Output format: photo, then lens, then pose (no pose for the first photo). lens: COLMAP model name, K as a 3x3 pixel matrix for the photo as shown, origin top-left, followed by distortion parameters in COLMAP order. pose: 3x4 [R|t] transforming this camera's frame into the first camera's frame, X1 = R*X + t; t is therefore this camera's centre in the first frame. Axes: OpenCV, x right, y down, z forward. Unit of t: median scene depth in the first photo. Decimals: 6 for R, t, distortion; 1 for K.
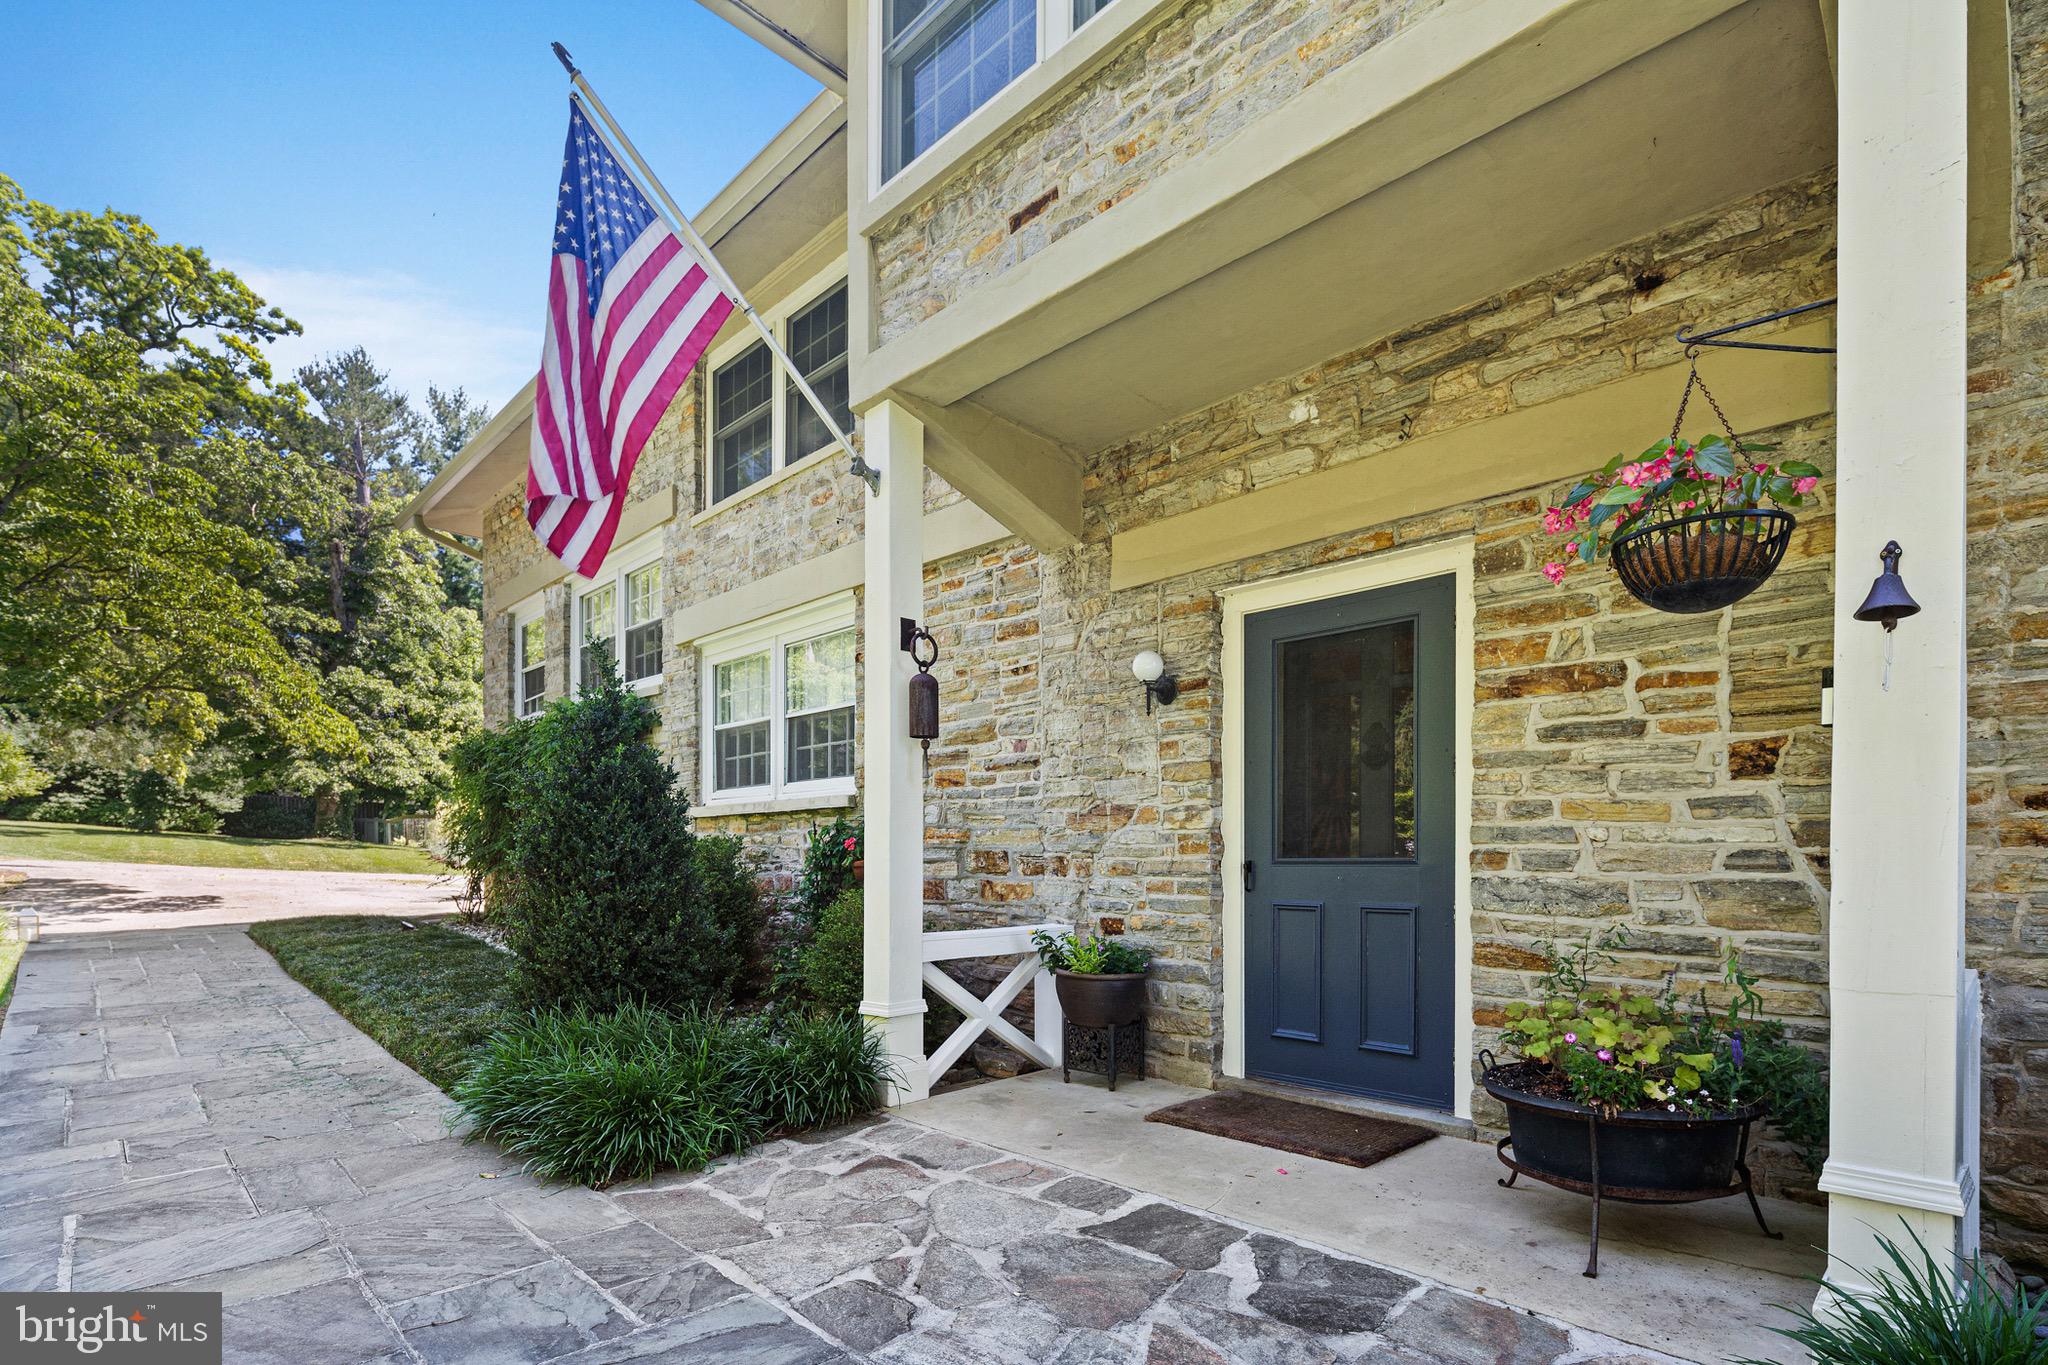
lens RADIAL K [[987.8, 0, 1020.7], [0, 987.8, 870.5], [0, 0, 1]] dist [-0.000925, -0.001358]
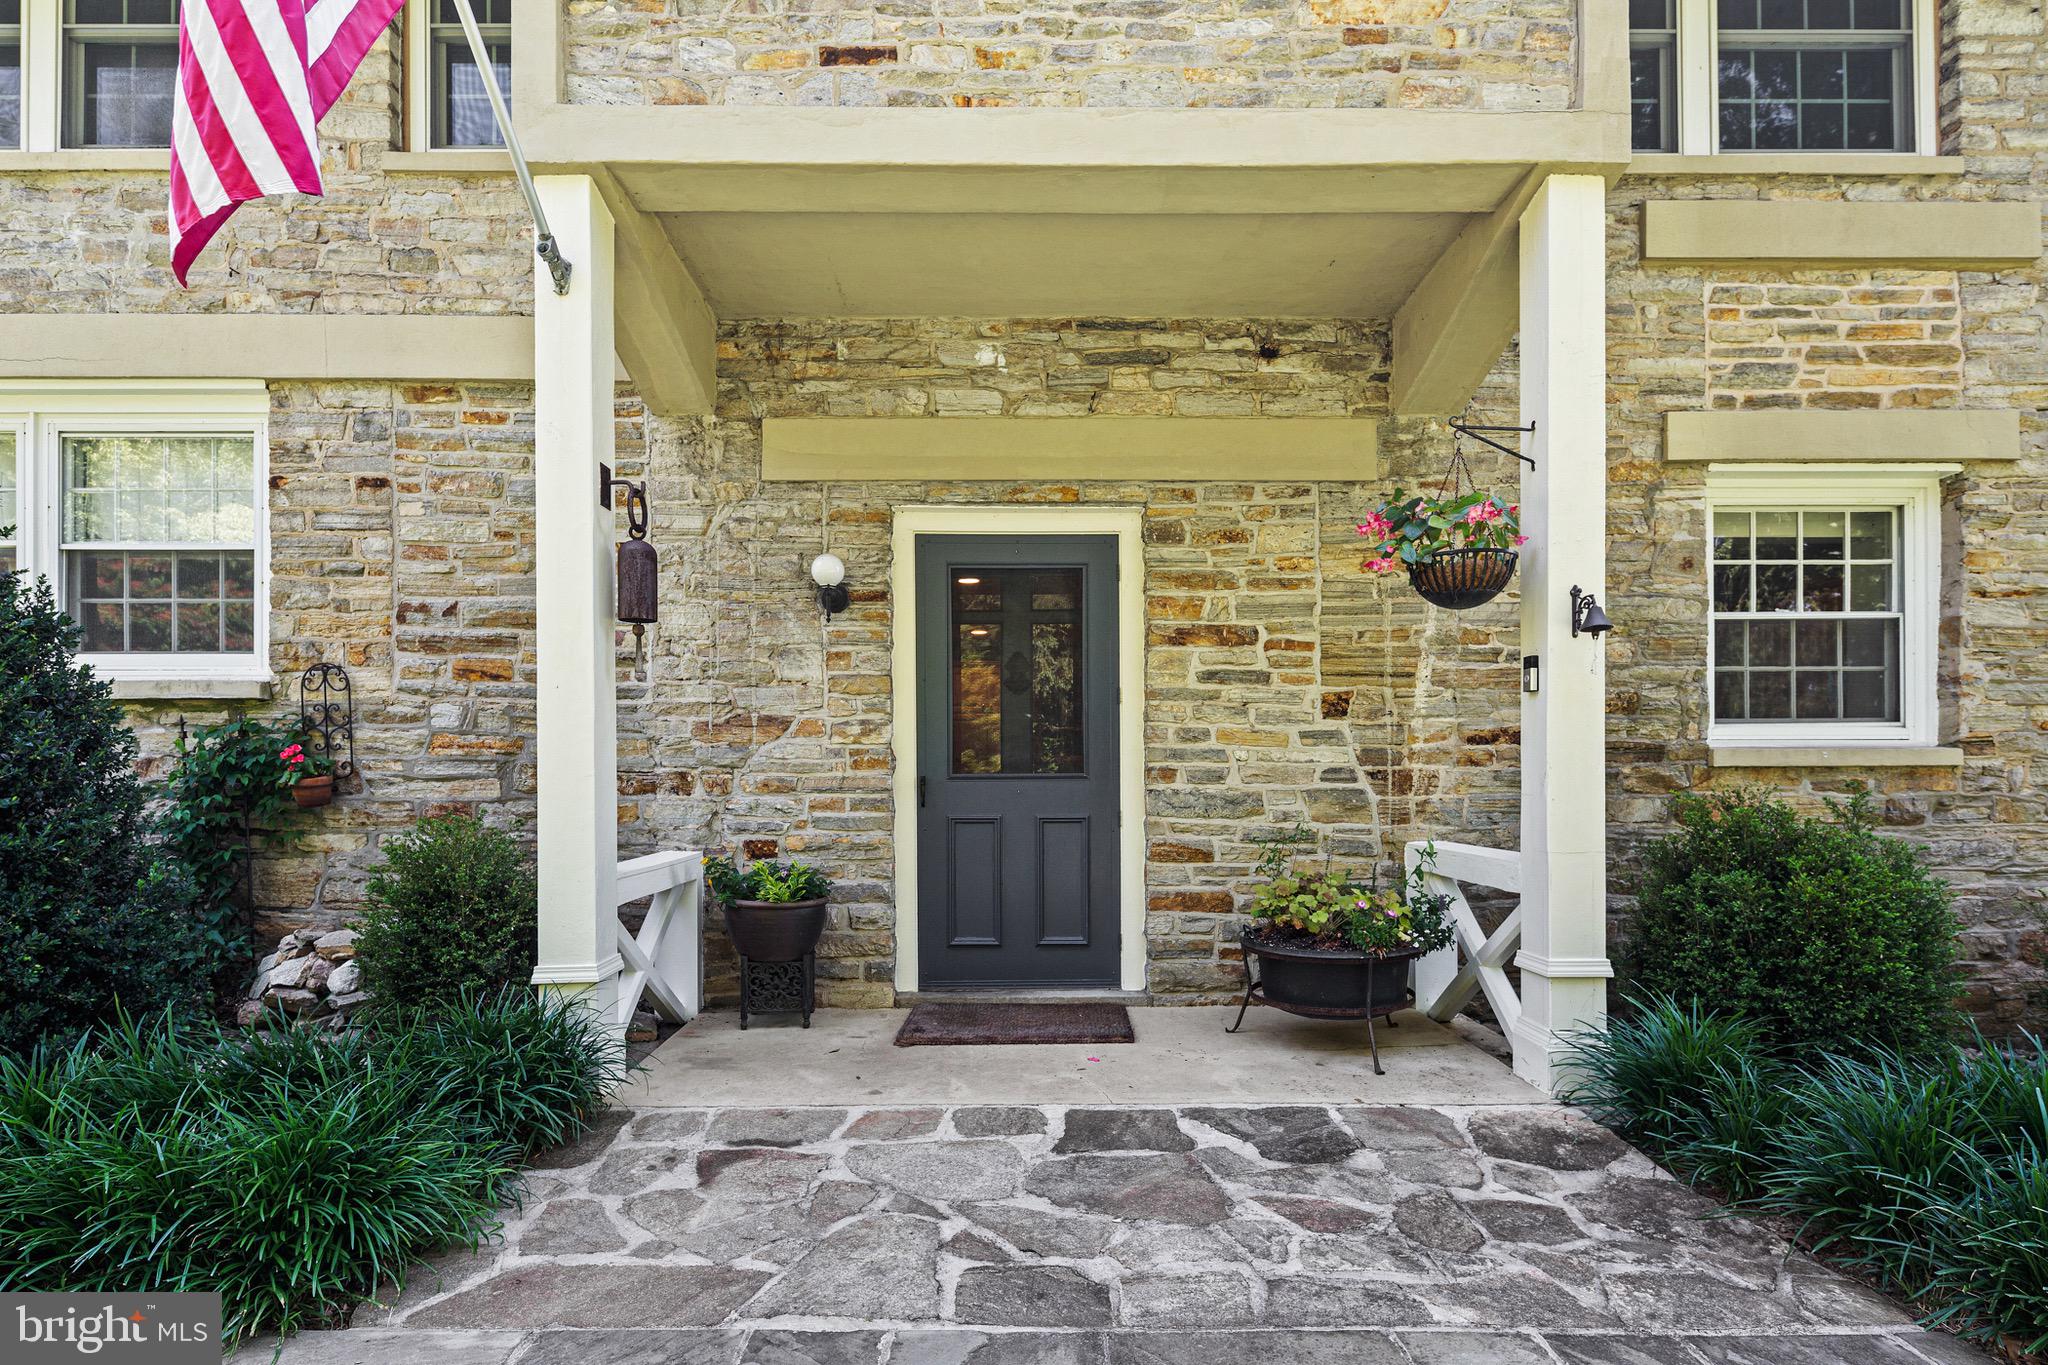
lens RADIAL K [[993.5, 0, 1023.9], [0, 993.5, 778.7], [0, 0, 1]] dist [0.001715, -0.001271]
pose [[0.695918, -0.002865, 0.718115, -0.494199], [0.009801, 0.999937, -0.005509, -0.001113], [-0.718054, 0.010872, 0.695902, 0.244277]]
